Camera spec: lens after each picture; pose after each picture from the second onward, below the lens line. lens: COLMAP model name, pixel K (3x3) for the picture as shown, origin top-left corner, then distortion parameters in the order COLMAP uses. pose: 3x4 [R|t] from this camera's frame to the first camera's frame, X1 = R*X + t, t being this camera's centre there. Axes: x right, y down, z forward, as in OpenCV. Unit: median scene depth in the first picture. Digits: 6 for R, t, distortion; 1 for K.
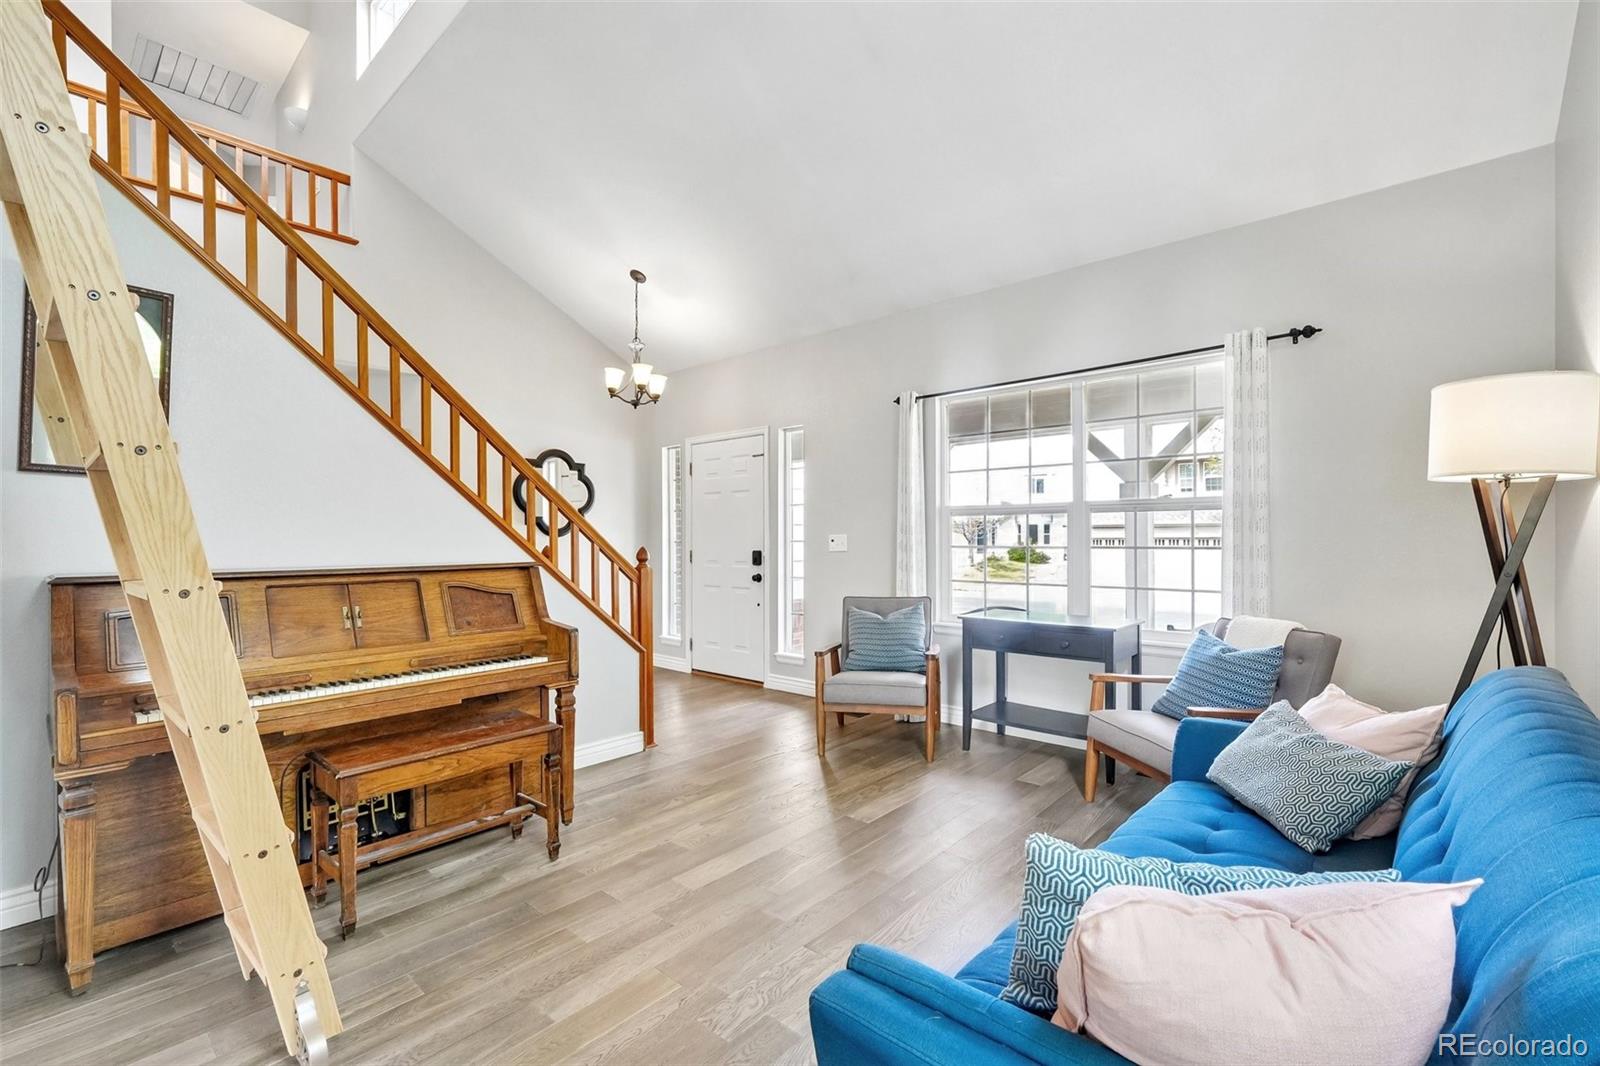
lens RADIAL K [[687.9, 0, 804.7], [0, 687.9, 542.2], [0, 0, 1]] dist [-0.001054, 0.000474]
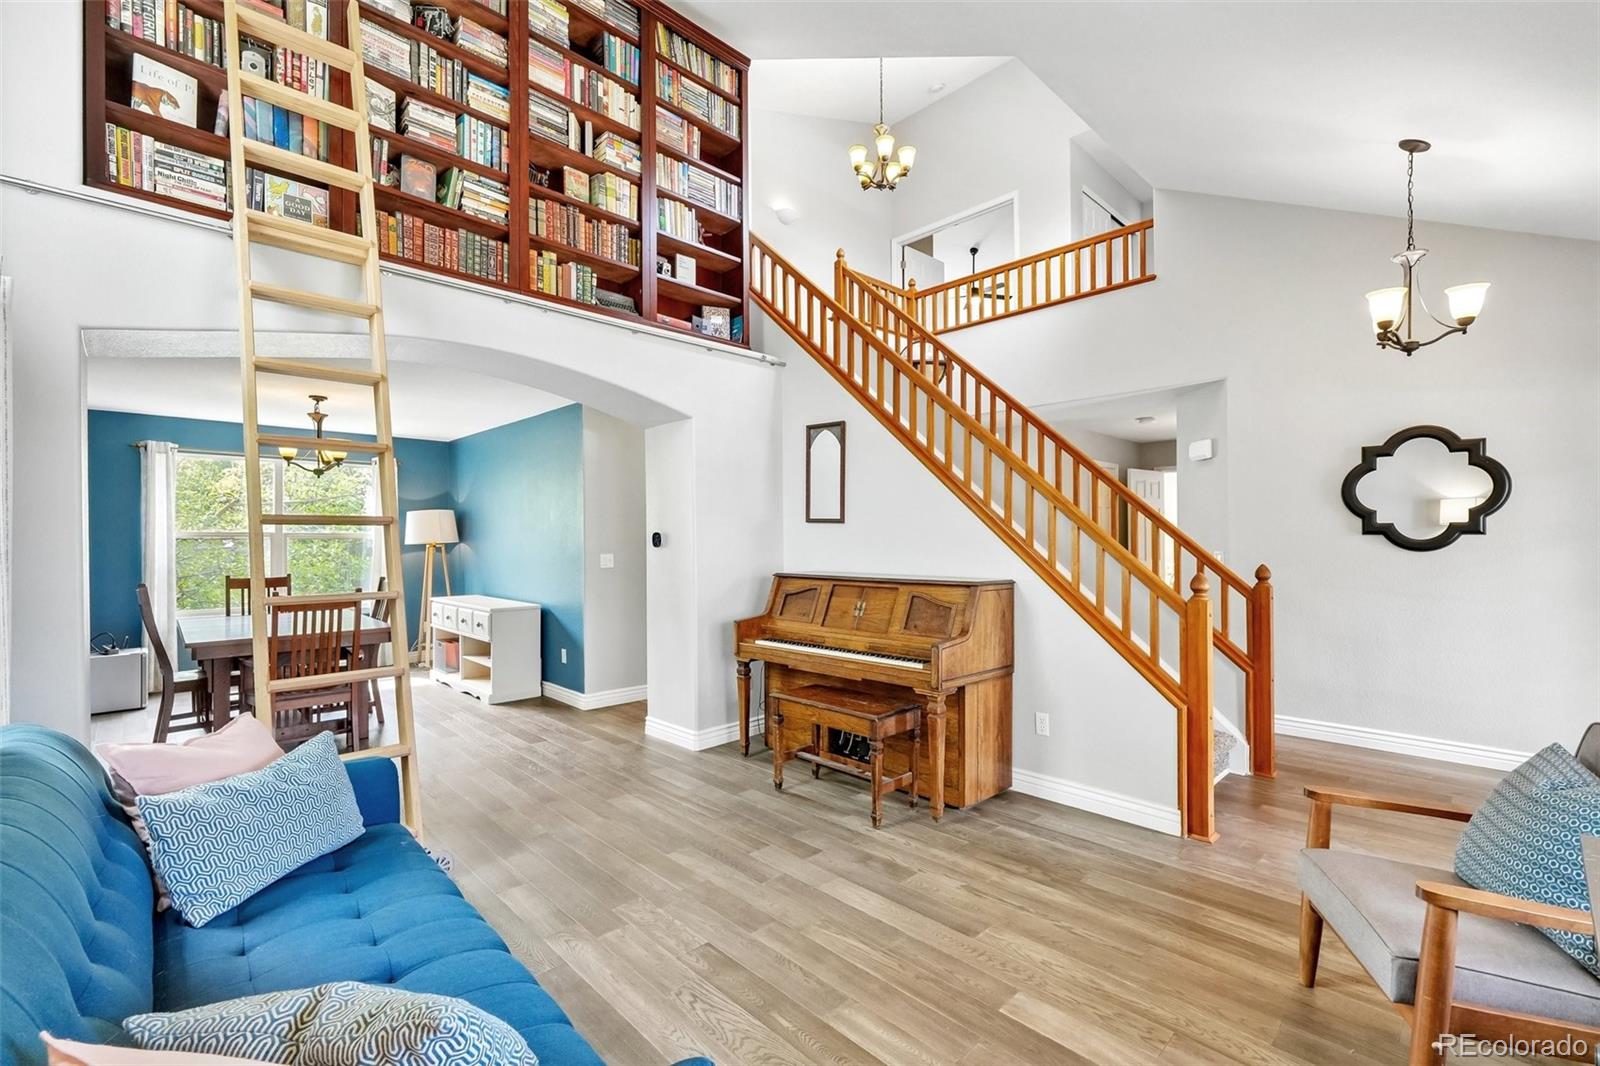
lens RADIAL K [[687.9, 0, 804.7], [0, 687.9, 542.2], [0, 0, 1]] dist [-0.001054, 0.000474]
pose [[-0.067492, 0.007539, -0.997691, 0.781417], [-0.001232, 0.999970, 0.007639, -0.045147], [0.997719, 0.001745, -0.067481, 0.887055]]
